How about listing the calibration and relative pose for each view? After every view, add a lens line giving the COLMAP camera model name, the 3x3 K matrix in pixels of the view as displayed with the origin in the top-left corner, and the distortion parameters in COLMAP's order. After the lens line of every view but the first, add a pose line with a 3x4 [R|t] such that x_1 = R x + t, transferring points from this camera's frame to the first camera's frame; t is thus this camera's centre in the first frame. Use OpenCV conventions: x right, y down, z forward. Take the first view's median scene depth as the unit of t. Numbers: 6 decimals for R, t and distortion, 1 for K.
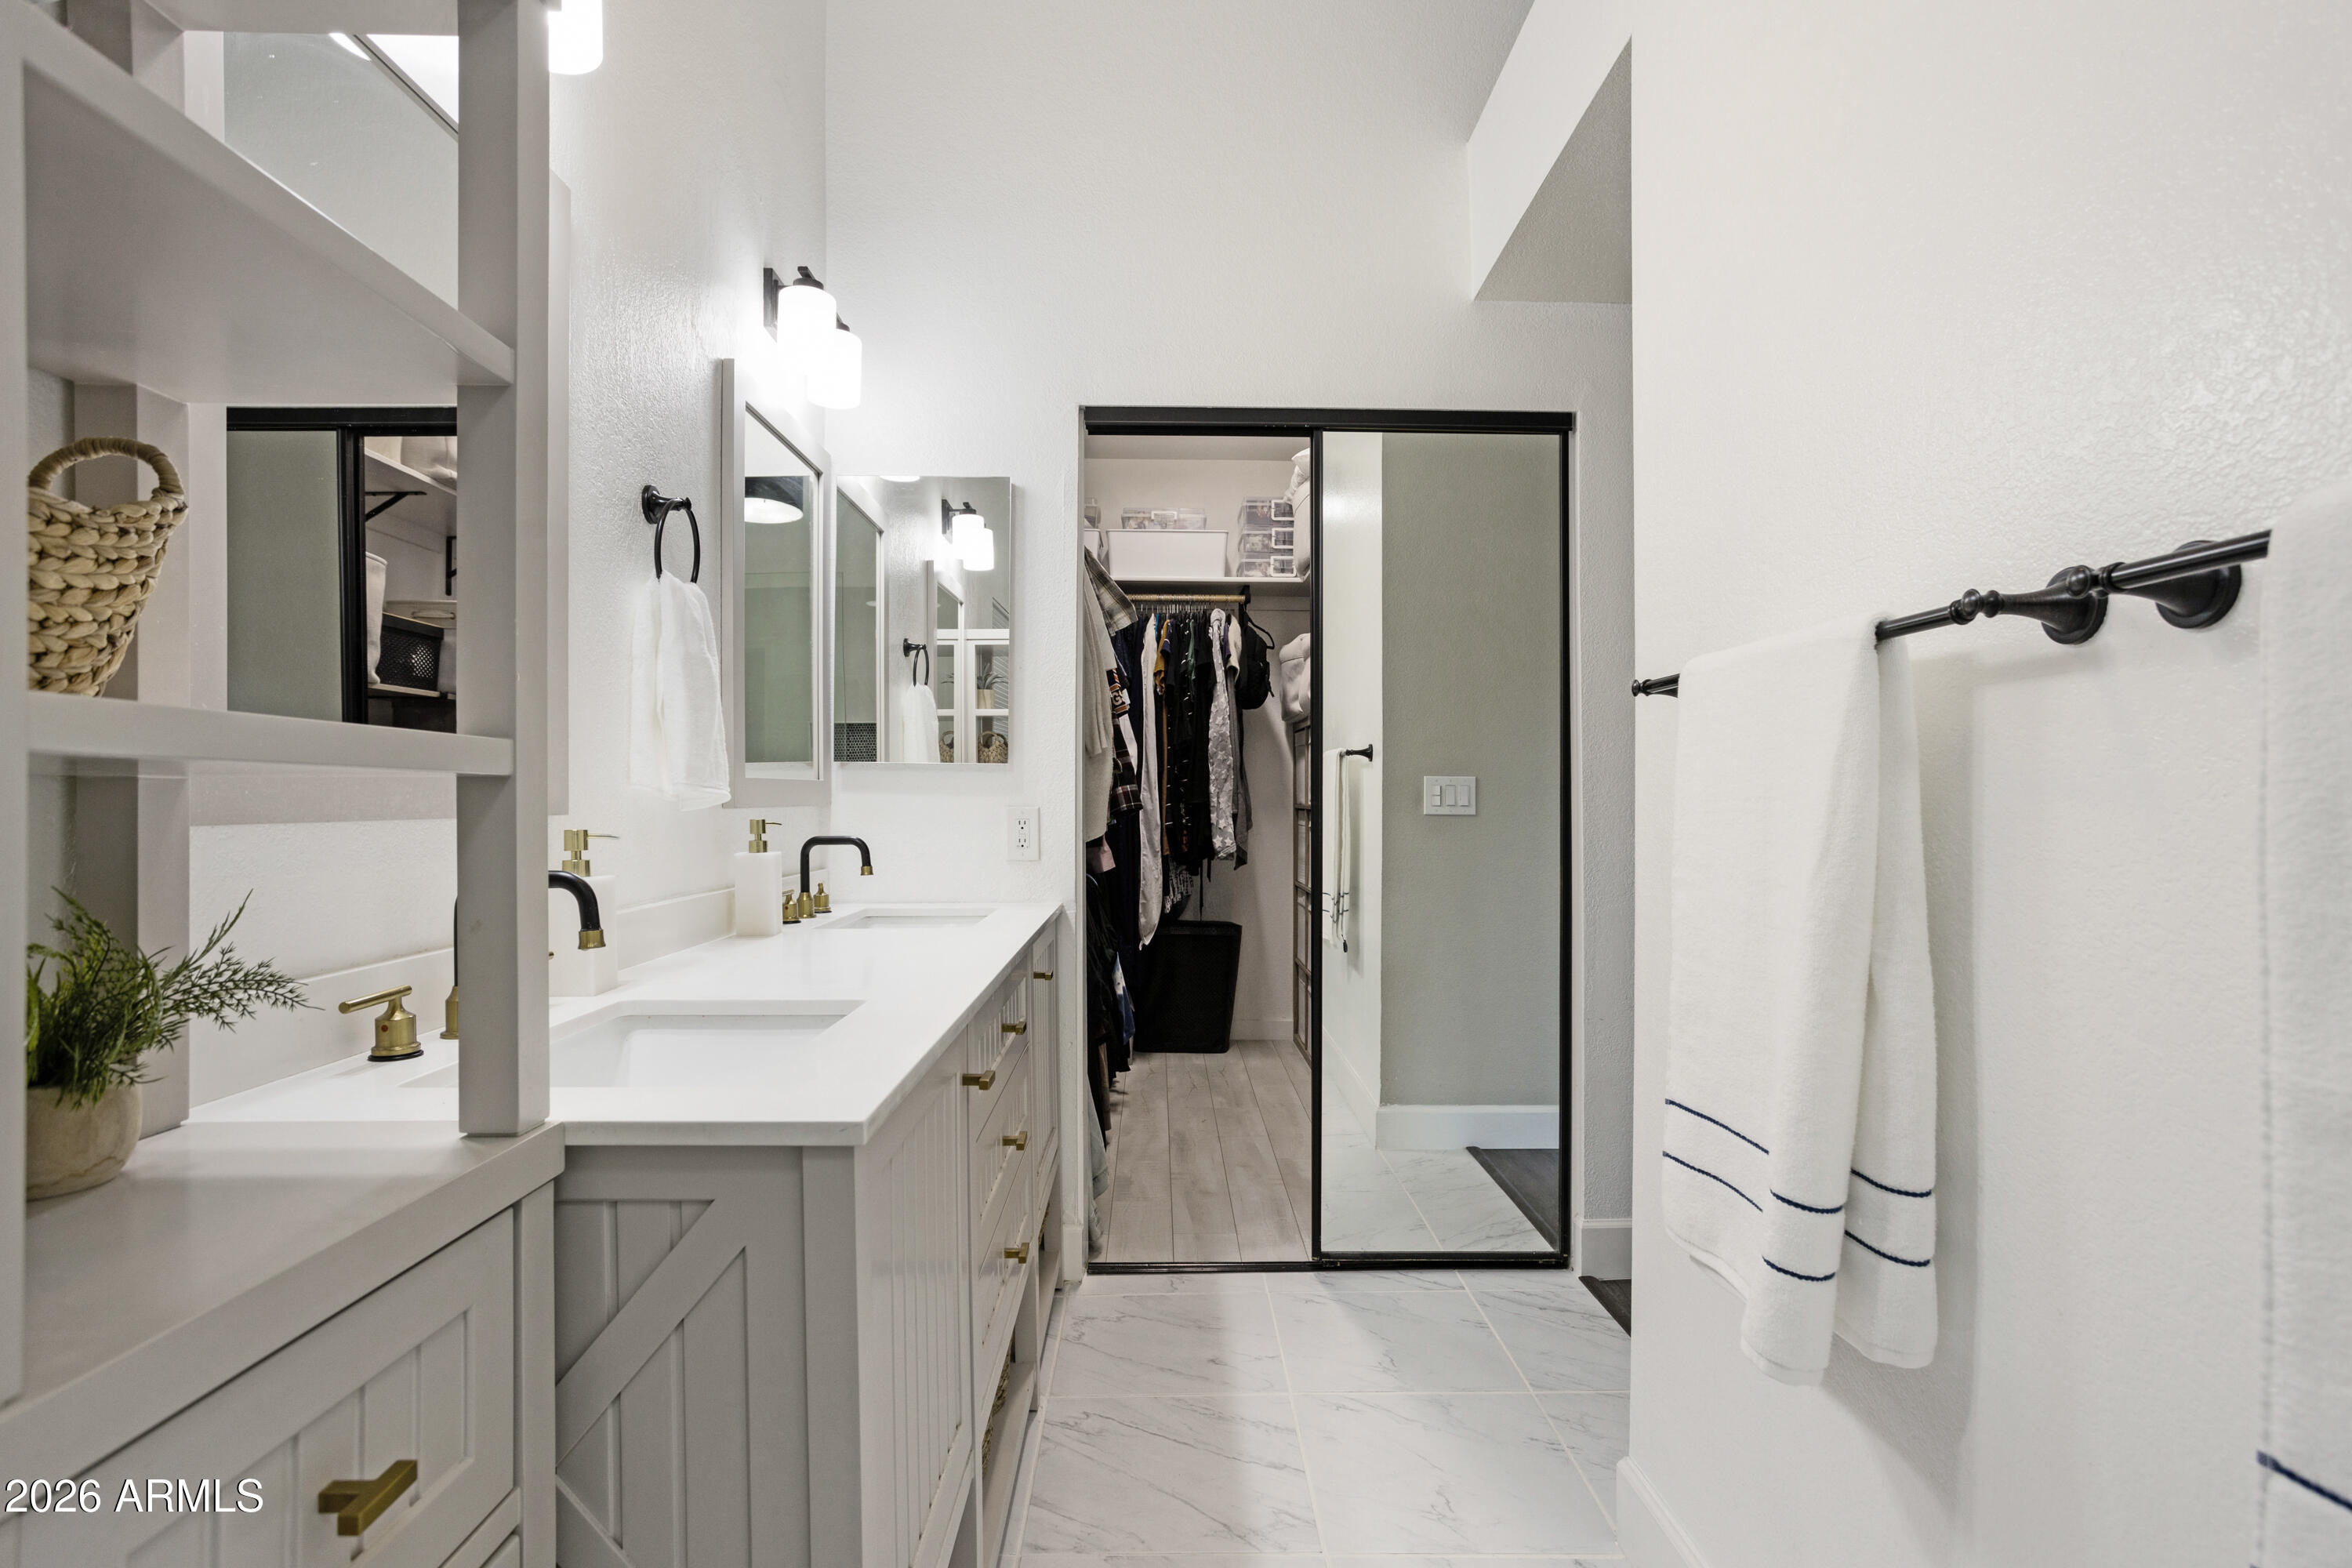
lens RADIAL K [[1152.6, 0, 1177.1], [0, 1152.6, 786.0], [0, 0, 1]] dist [-0.053949, 0.040692]
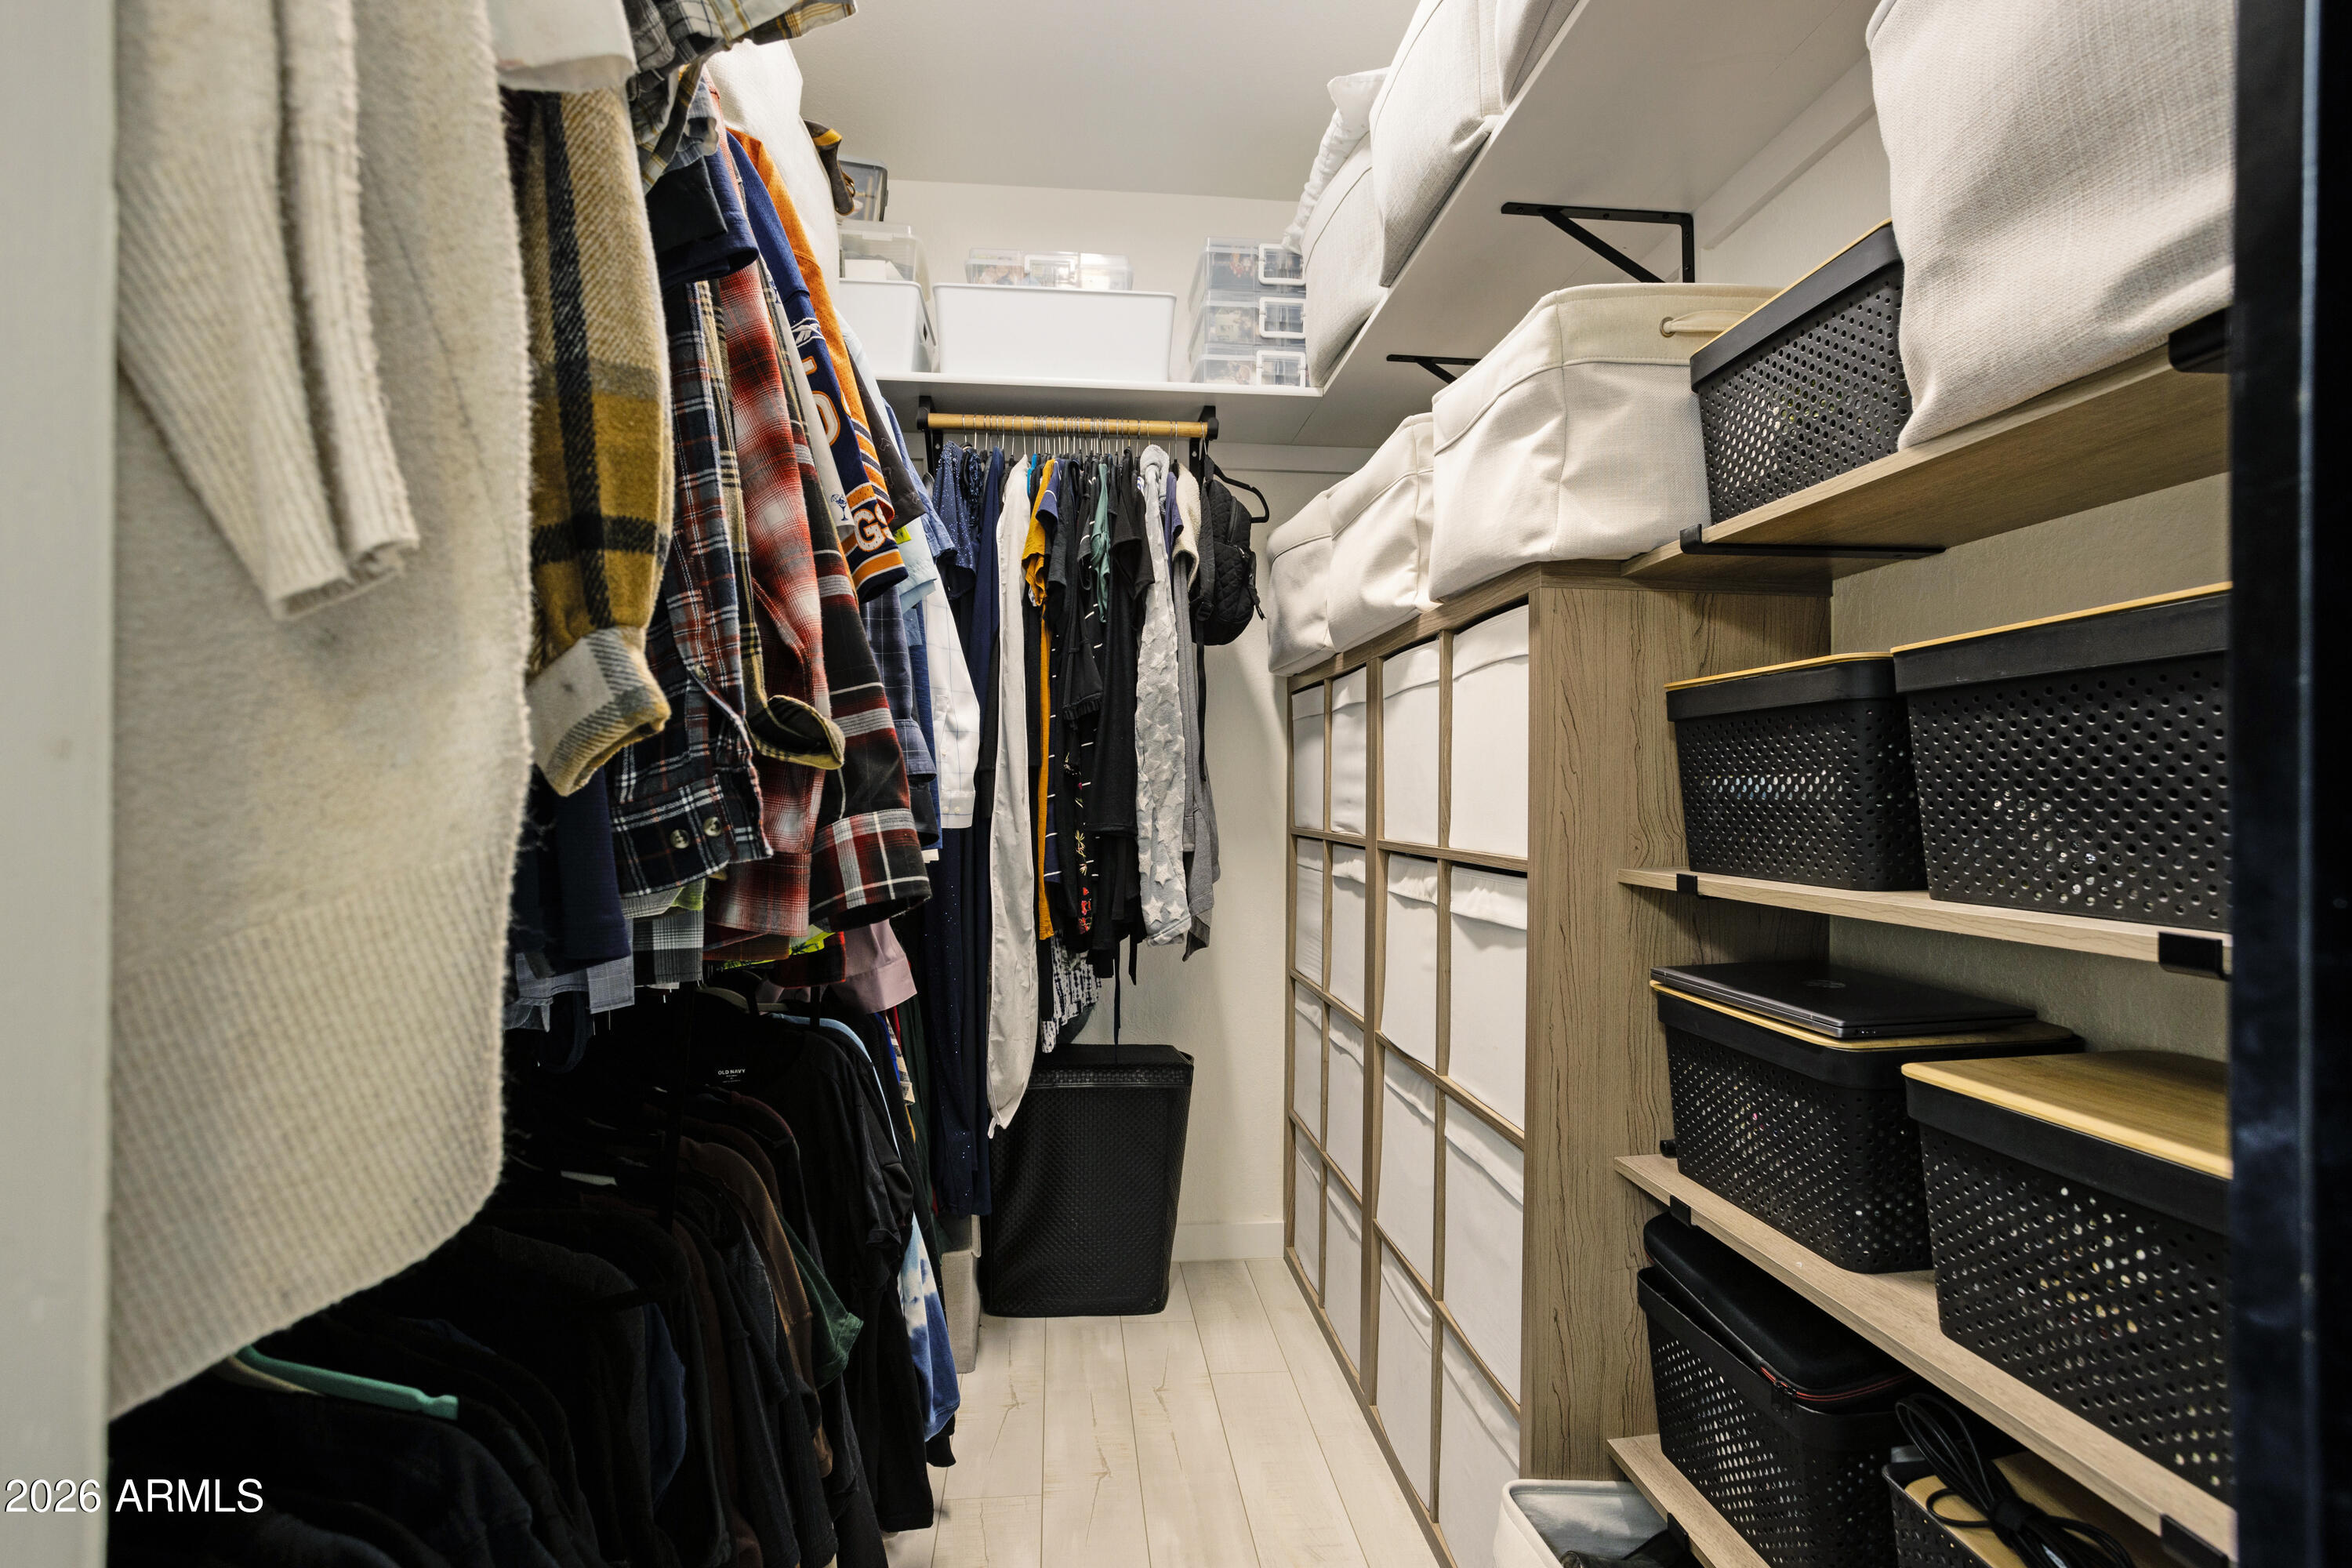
lens RADIAL K [[1152.6, 0, 1177.1], [0, 1152.6, 786.0], [0, 0, 1]] dist [-0.053949, 0.040692]
pose [[0.996481, 0.007440, 0.083490, 0.004359], [-0.007843, 0.999959, 0.004497, -0.006202], [-0.083454, -0.005136, 0.996498, 0.507112]]
